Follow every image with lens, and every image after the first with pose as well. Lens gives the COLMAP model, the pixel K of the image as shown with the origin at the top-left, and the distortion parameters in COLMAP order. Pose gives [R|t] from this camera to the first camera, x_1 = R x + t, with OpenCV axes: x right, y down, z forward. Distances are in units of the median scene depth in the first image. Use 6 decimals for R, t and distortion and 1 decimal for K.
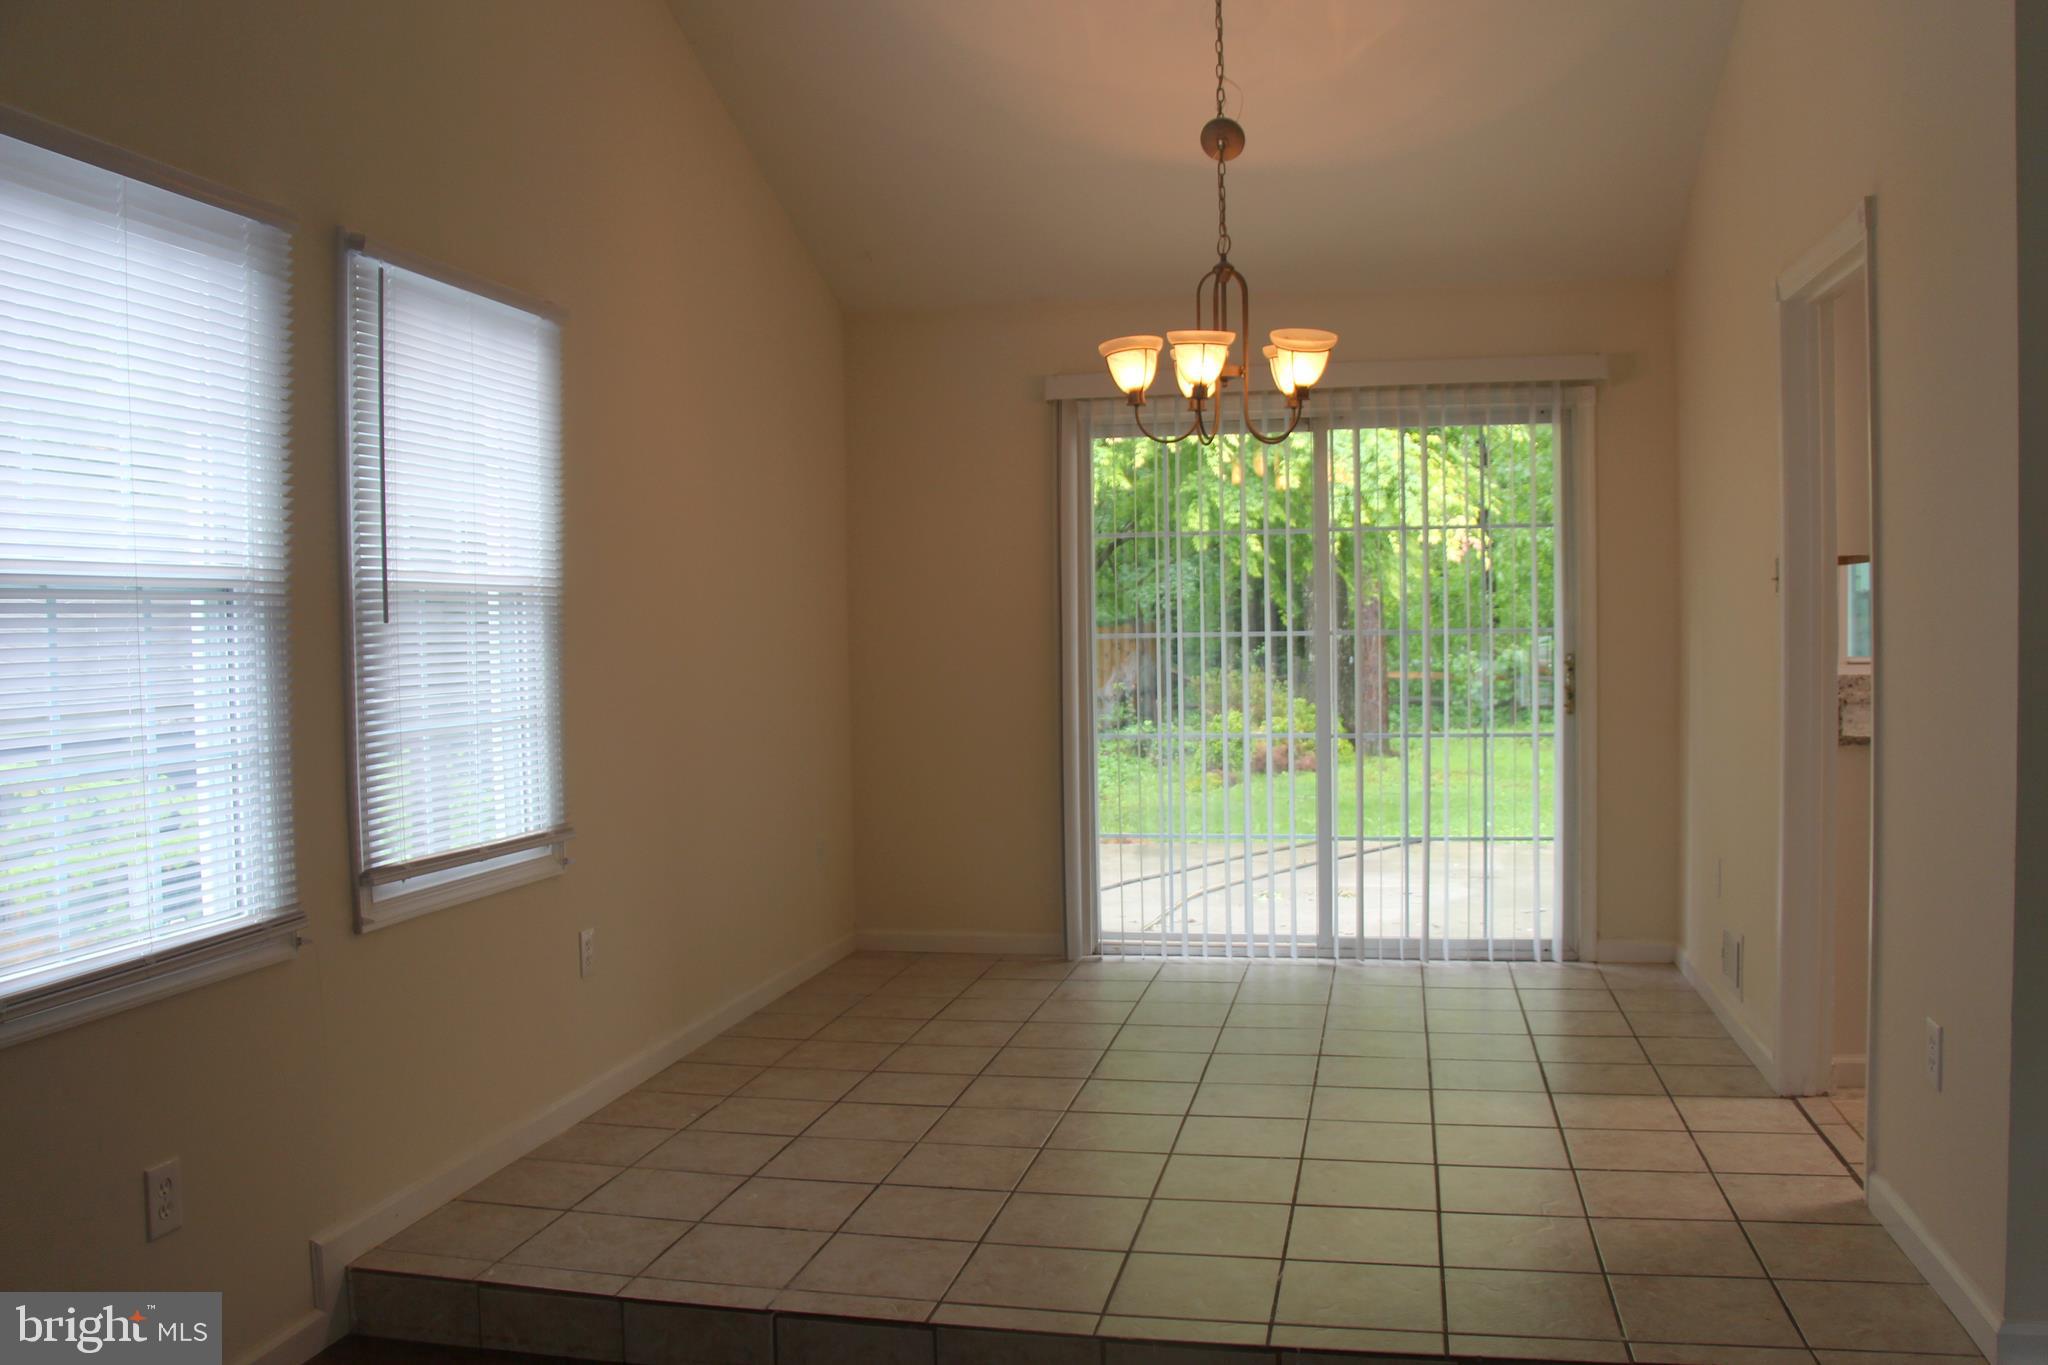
lens RADIAL K [[1686.0, 0, 1049.6], [0, 1686.0, 685.8], [0, 0, 1]] dist [-0.185677, 0.157704]
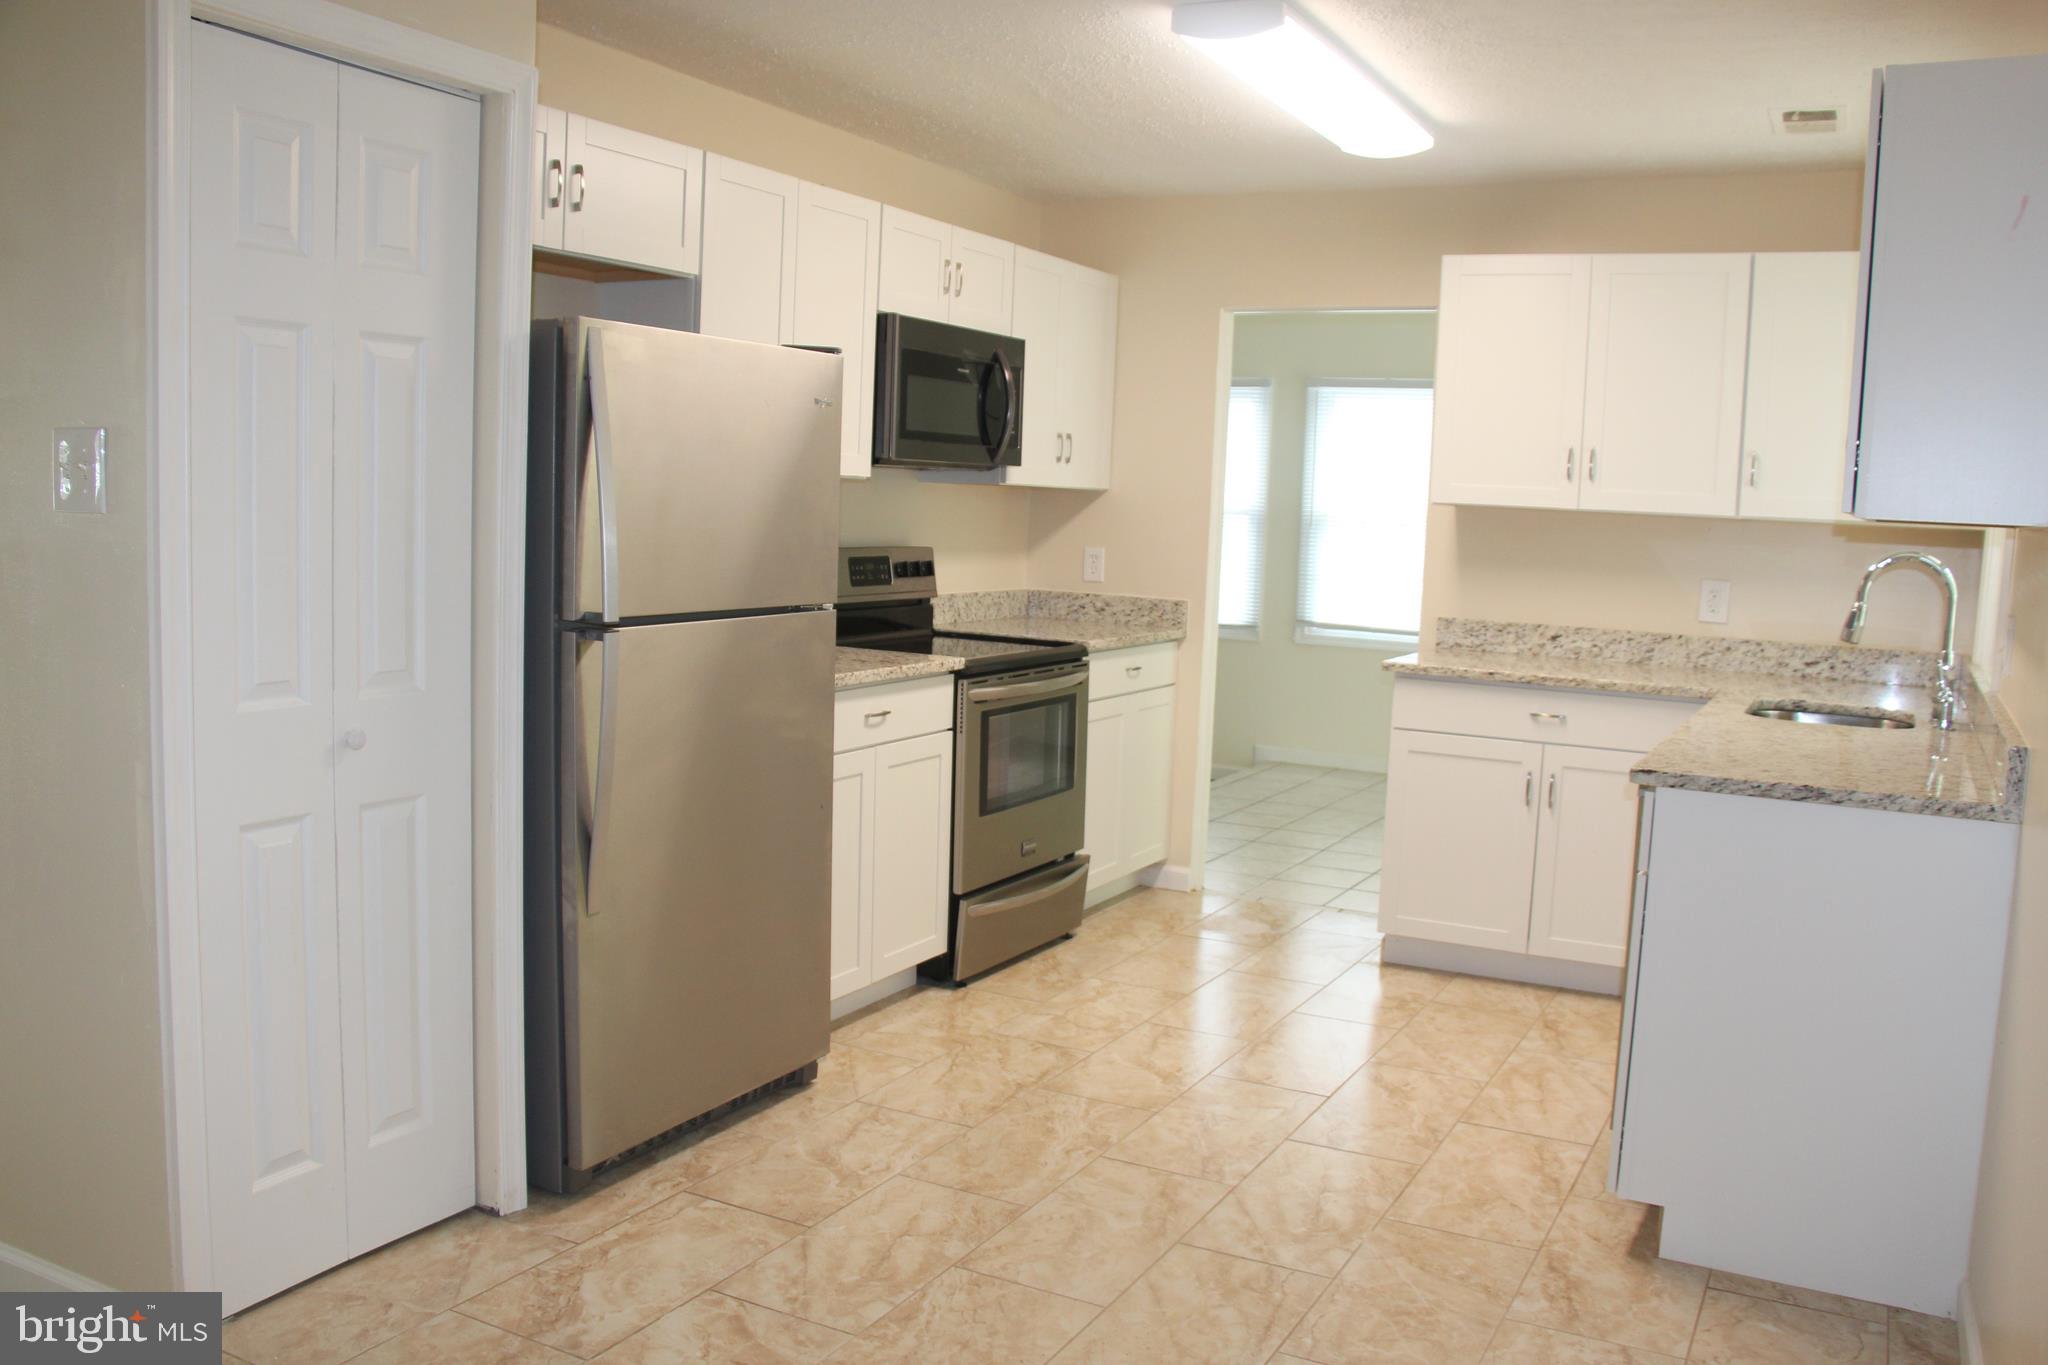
lens RADIAL K [[1686.0, 0, 1049.6], [0, 1686.0, 685.8], [0, 0, 1]] dist [-0.185677, 0.157704]
pose [[-0.271180, 0.110885, -0.956120, 1.690916], [-0.071157, 0.988314, 0.134800, -0.087902], [0.959895, 0.104590, -0.260120, 0.977126]]
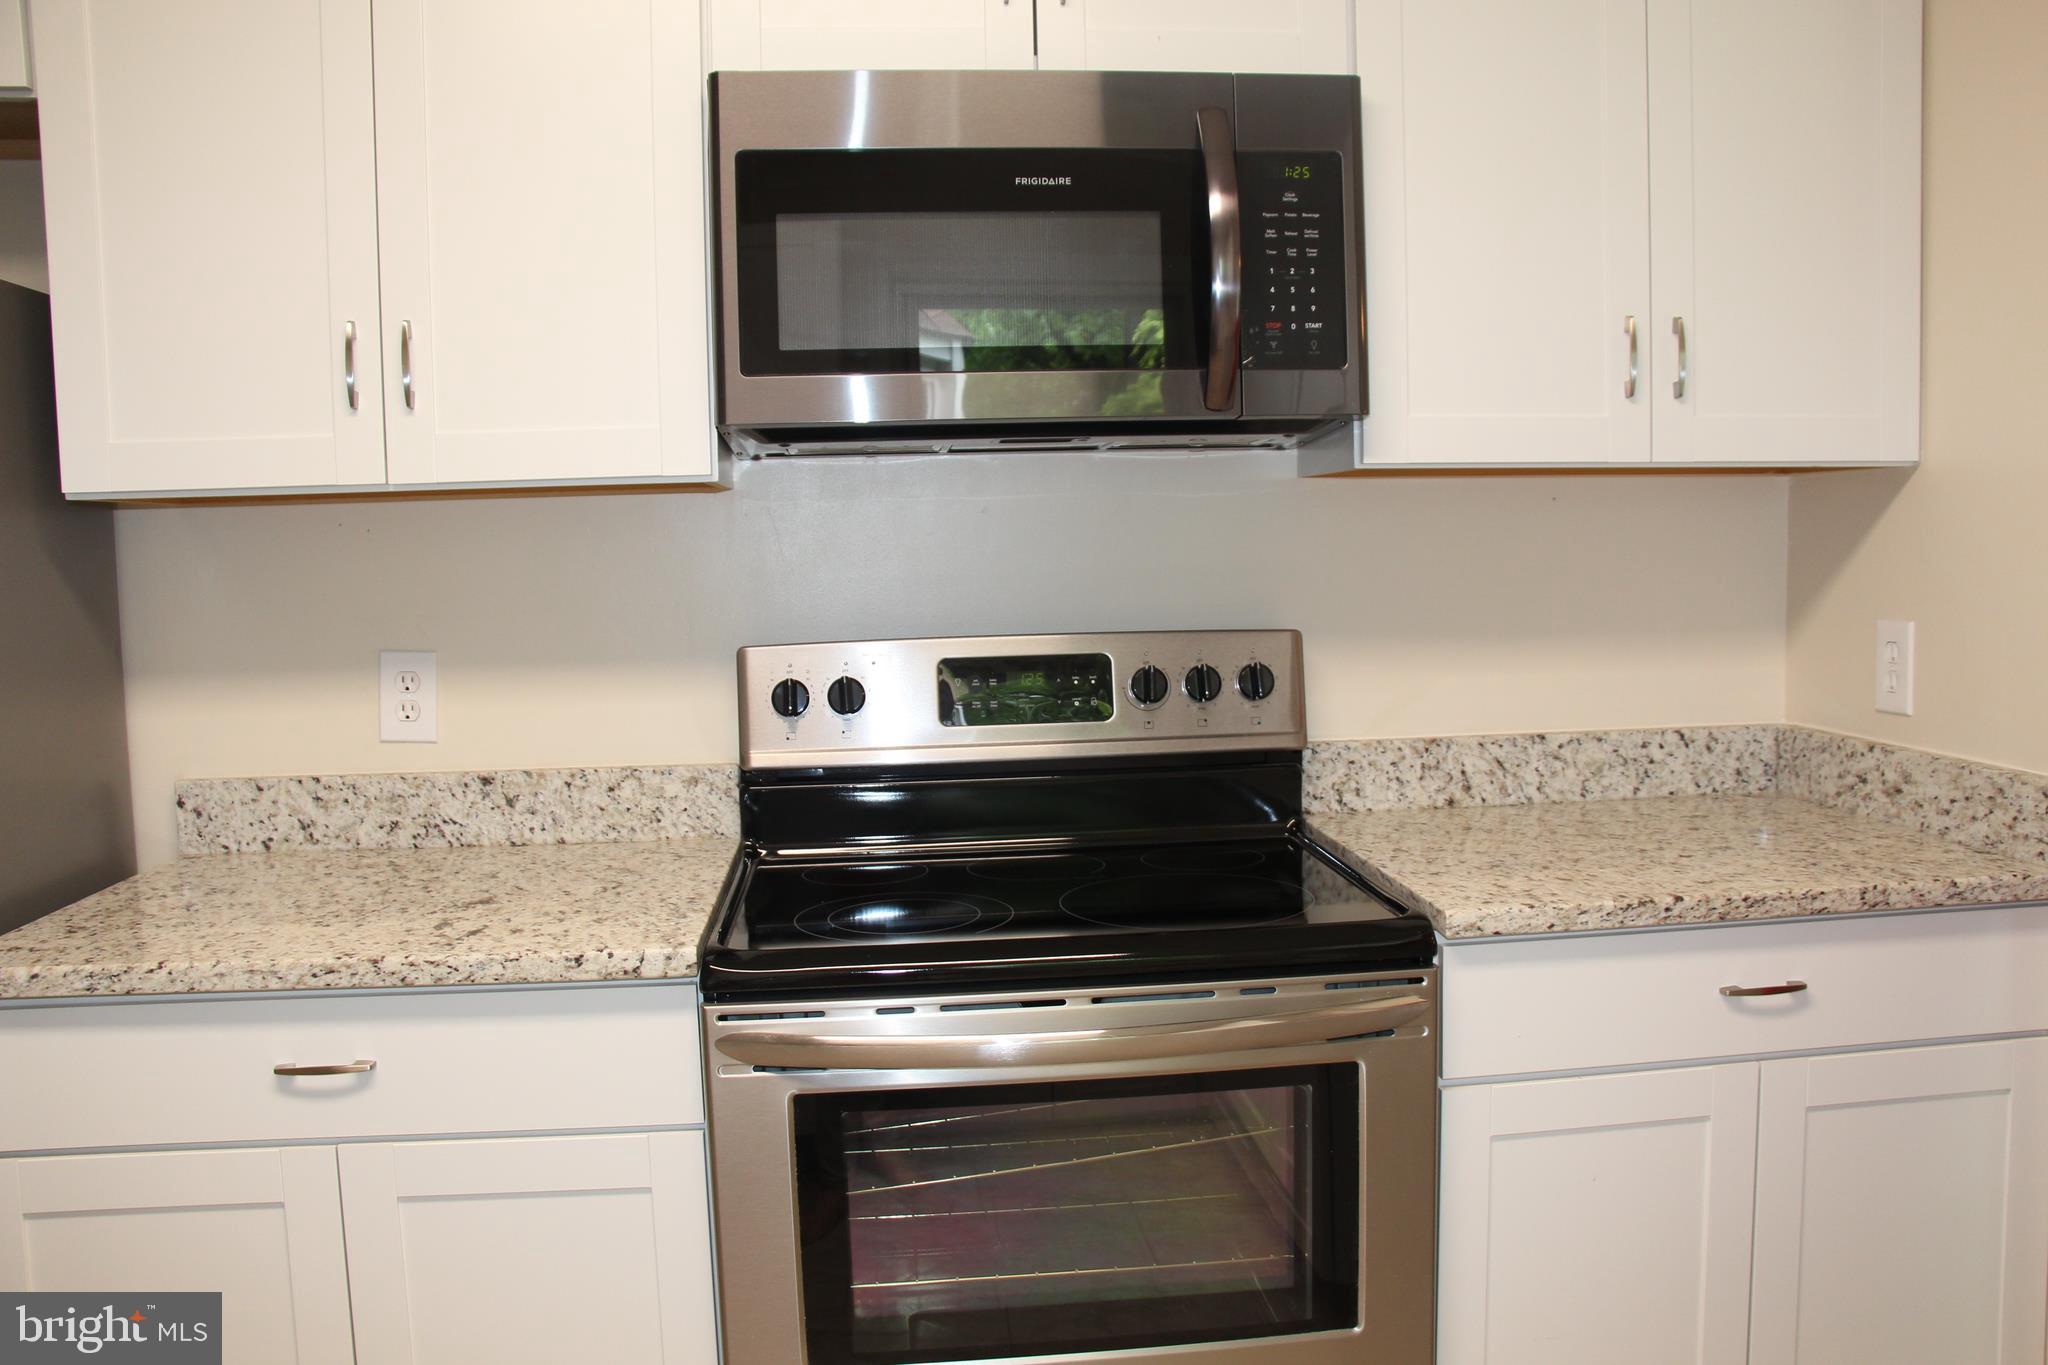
lens RADIAL K [[1686.0, 0, 1049.6], [0, 1686.0, 685.8], [0, 0, 1]] dist [-0.185677, 0.157704]
pose [[-0.949654, 0.061595, -0.307187, 0.776962], [0.024016, 0.991910, 0.124648, -0.065349], [0.312379, 0.110995, -0.943451, 1.026969]]
